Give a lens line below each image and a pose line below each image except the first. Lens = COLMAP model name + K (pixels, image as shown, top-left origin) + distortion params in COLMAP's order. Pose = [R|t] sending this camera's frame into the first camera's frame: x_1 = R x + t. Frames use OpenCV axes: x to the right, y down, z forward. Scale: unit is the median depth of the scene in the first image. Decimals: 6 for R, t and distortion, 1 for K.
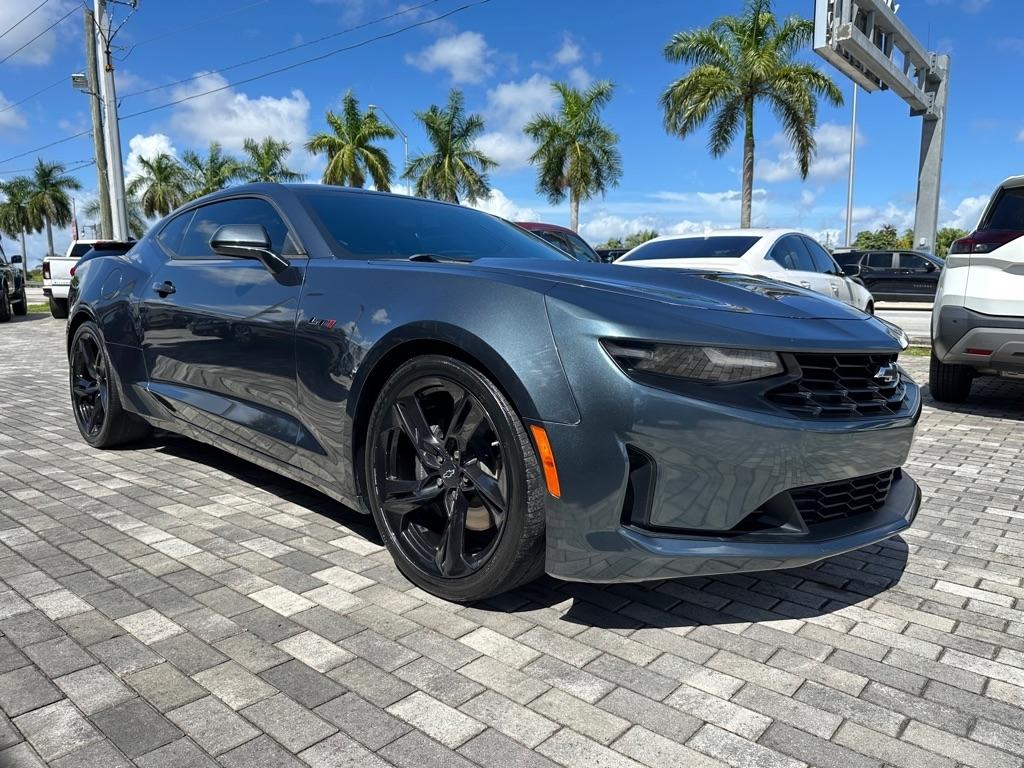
lens RADIAL K [[727.8, 0, 511.2], [0, 727.8, 383.2], [0, 0, 1]] dist [0.008963, -0.015406]
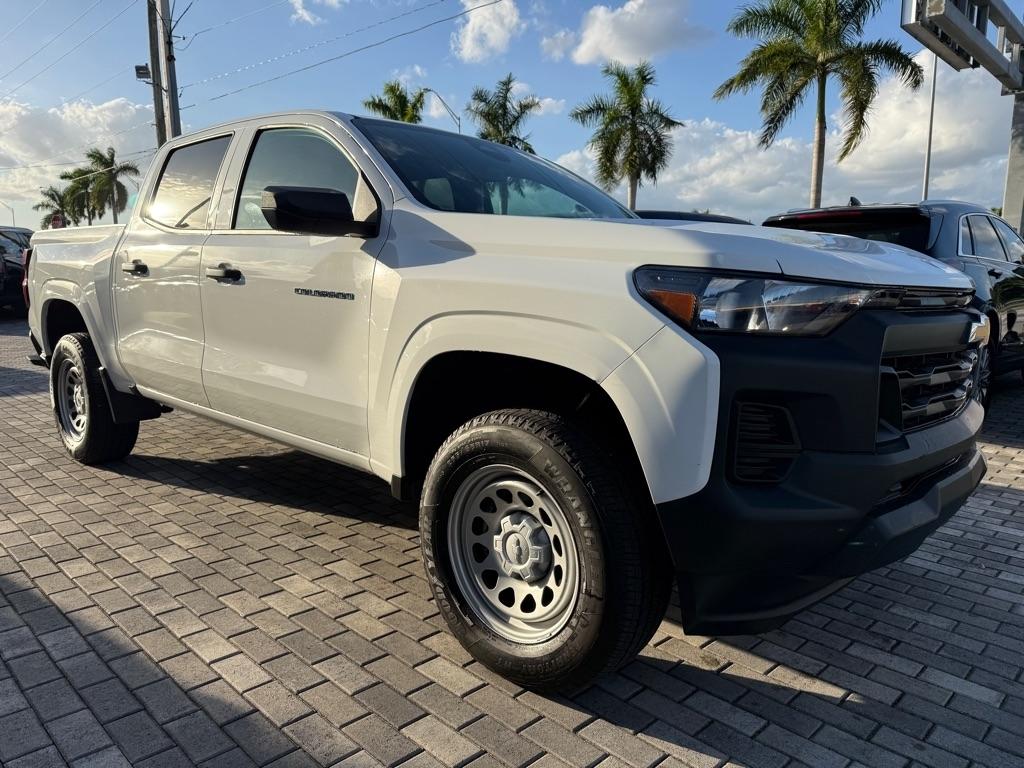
lens RADIAL K [[730.6, 0, 501.1], [0, 730.6, 380.3], [0, 0, 1]] dist [-0.000902, -0.006199]
pose [[0.996865, 0.015439, -0.077604, -0.102419], [-0.013878, 0.999691, 0.020610, -0.141767], [0.077898, -0.019468, 0.996771, 0.193001]]
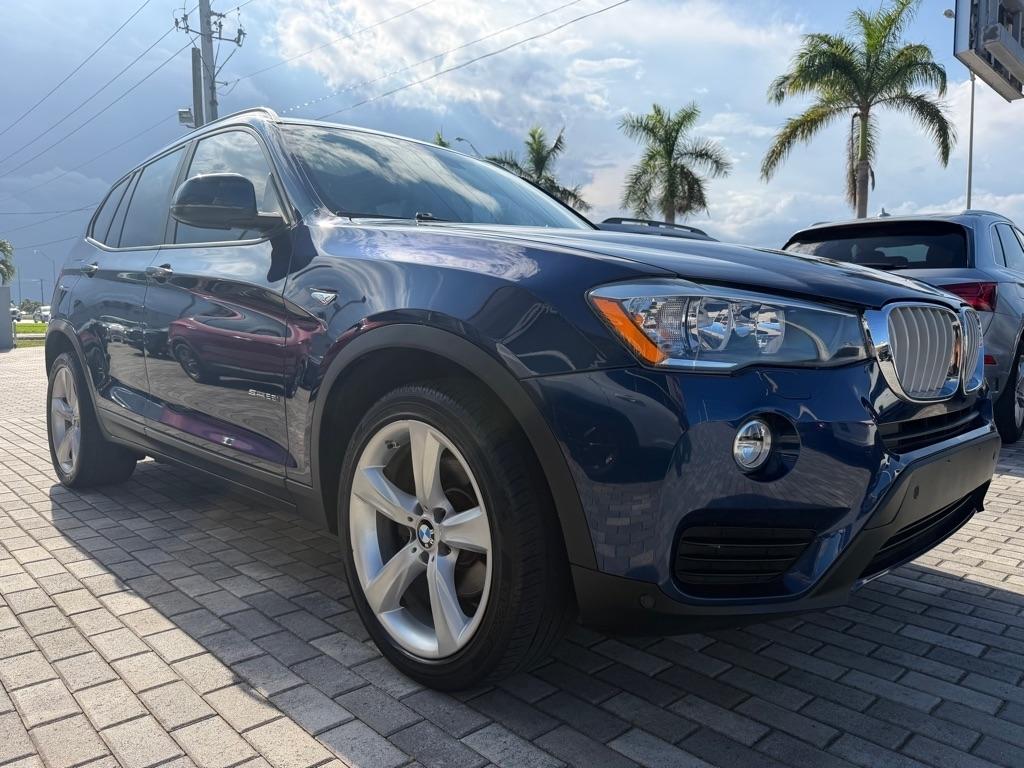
lens RADIAL K [[730.6, 0, 509.3], [0, 730.6, 380.2], [0, 0, 1]] dist [-0.000902, -0.006199]
pose [[0.994465, 0.005836, -0.104902, -0.294843], [-0.010427, 0.999009, -0.043270, -0.049825], [0.104546, 0.044124, 0.993541, 0.433562]]
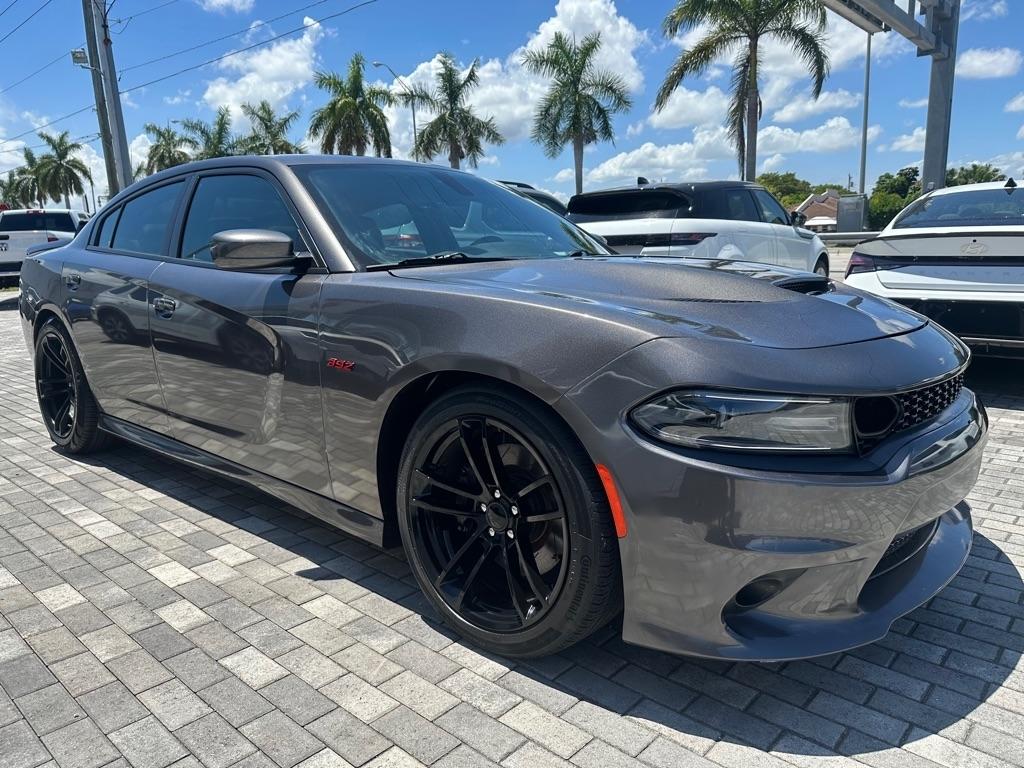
lens RADIAL K [[727.8, 0, 505.4], [0, 727.8, 381.0], [0, 0, 1]] dist [0.008963, -0.015406]
pose [[0.998898, -0.026010, -0.039071, 0.261466], [0.028280, 0.997875, 0.058704, -0.070759], [0.037461, -0.059745, 0.997511, -0.156071]]
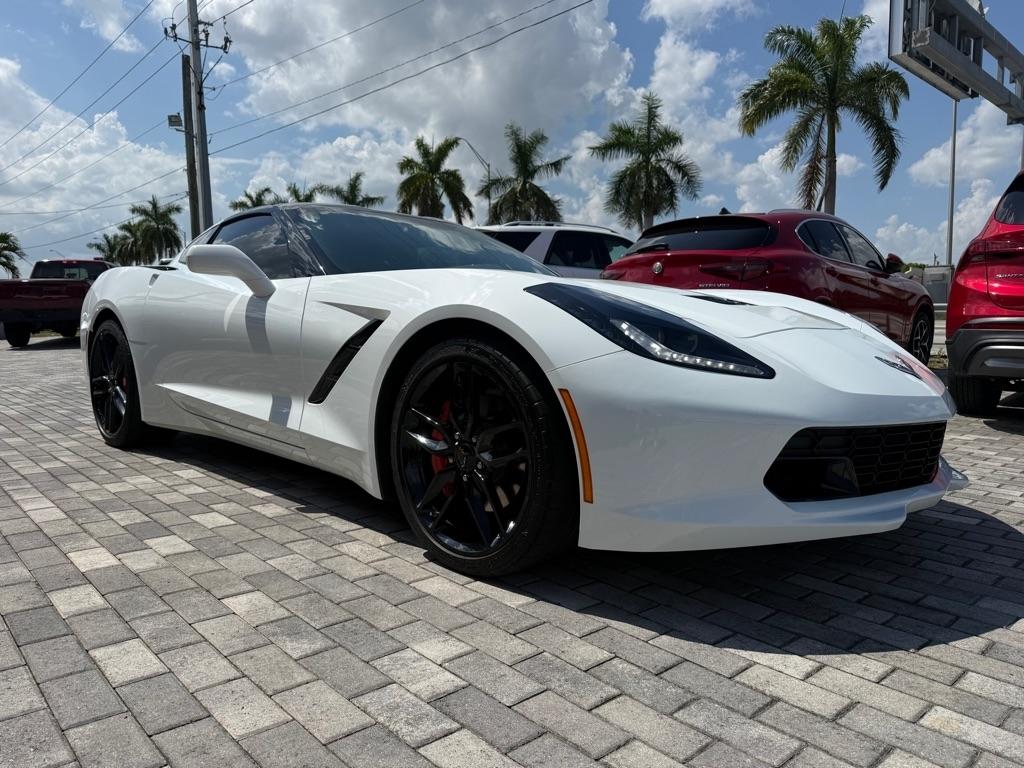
lens RADIAL K [[727.8, 0, 507.1], [0, 727.8, 389.9], [0, 0, 1]] dist [0.008963, -0.015406]
pose [[0.991818, 0.008862, -0.127349, 0.342848], [-0.012570, 0.999519, -0.028343, 0.072284], [0.127036, 0.029712, 0.991453, 0.045834]]
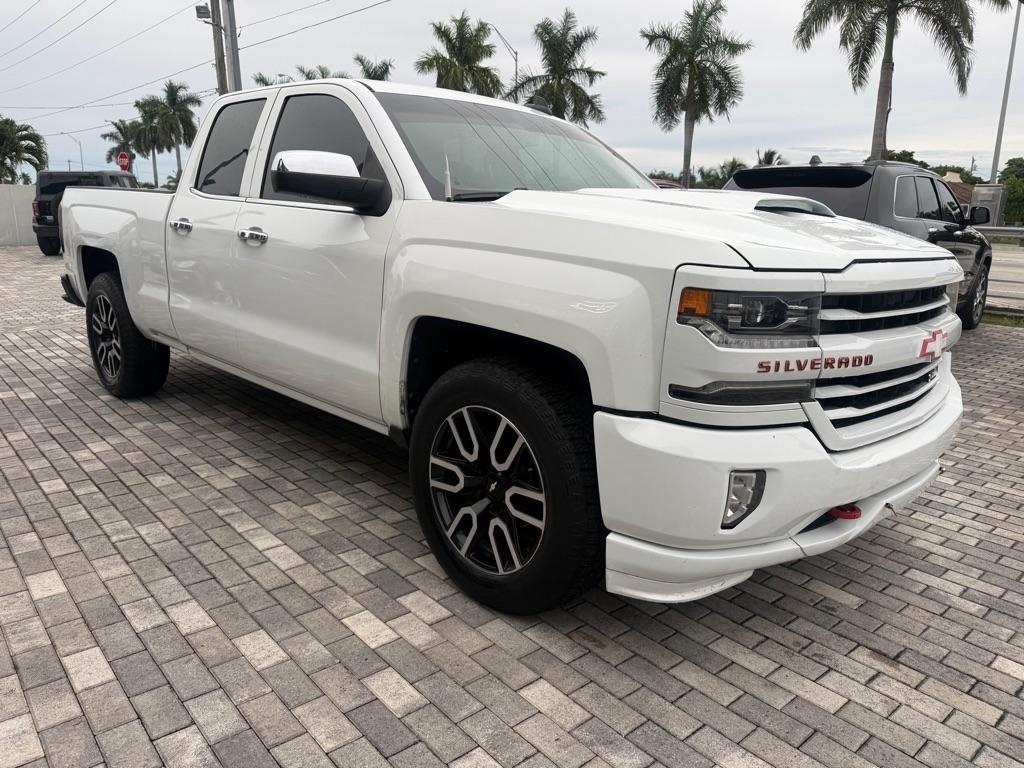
lens RADIAL K [[727.8, 0, 513.4], [0, 727.8, 377.2], [0, 0, 1]] dist [0.008963, -0.015406]
pose [[0.989916, 0.049440, -0.132744, 0.035290], [-0.036174, 0.994274, 0.100556, -0.191327], [0.136956, -0.094740, 0.986036, -0.051344]]
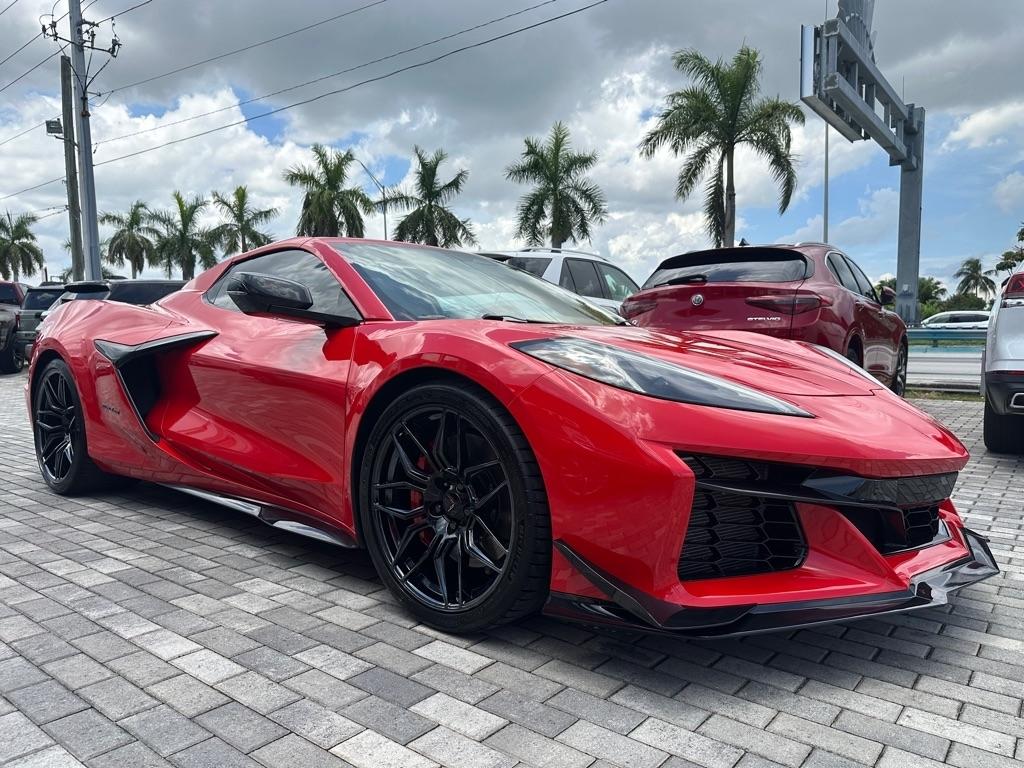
lens RADIAL K [[727.8, 0, 508.8], [0, 727.8, 388.9], [0, 0, 1]] dist [0.008963, -0.015406]
pose [[0.999376, -0.006813, 0.034657, -0.193683], [0.008909, 0.998116, -0.060707, -0.001428], [-0.034178, 0.060978, 0.997554, 0.265253]]
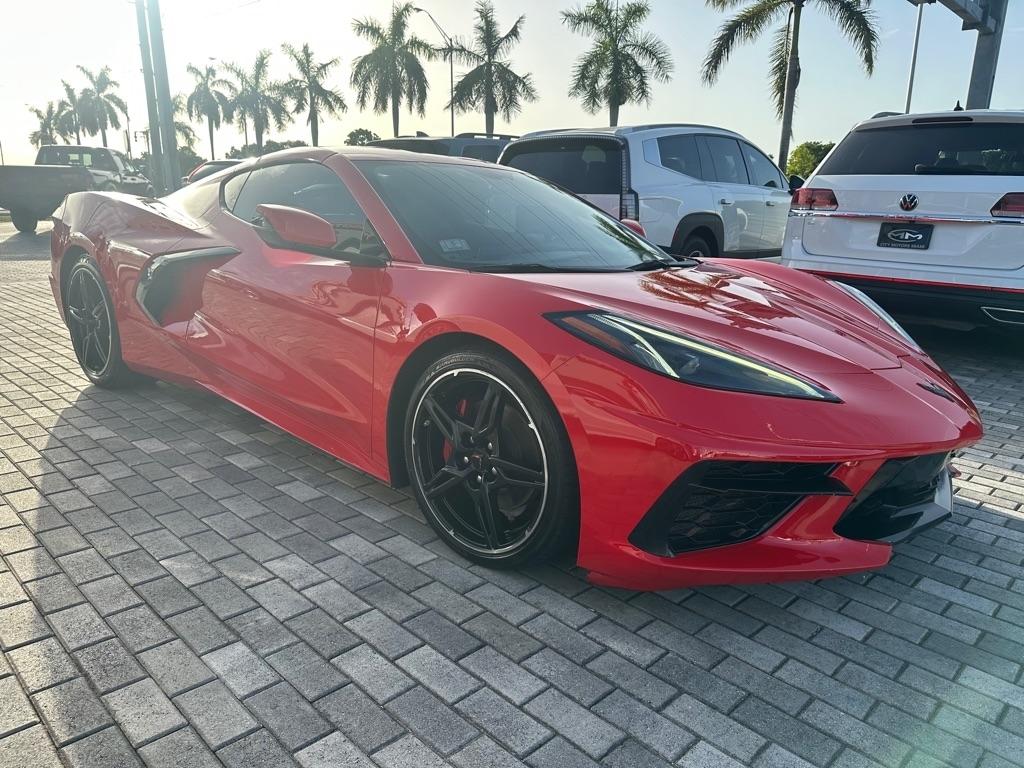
lens RADIAL K [[727.8, 0, 513.4], [0, 727.8, 387.8], [0, 0, 1]] dist [0.008963, -0.015406]
pose [[0.997550, 0.034657, -0.060773, 0.331984], [-0.026954, 0.992005, 0.123283, -0.015840], [0.064560, -0.121343, 0.990509, -0.447443]]
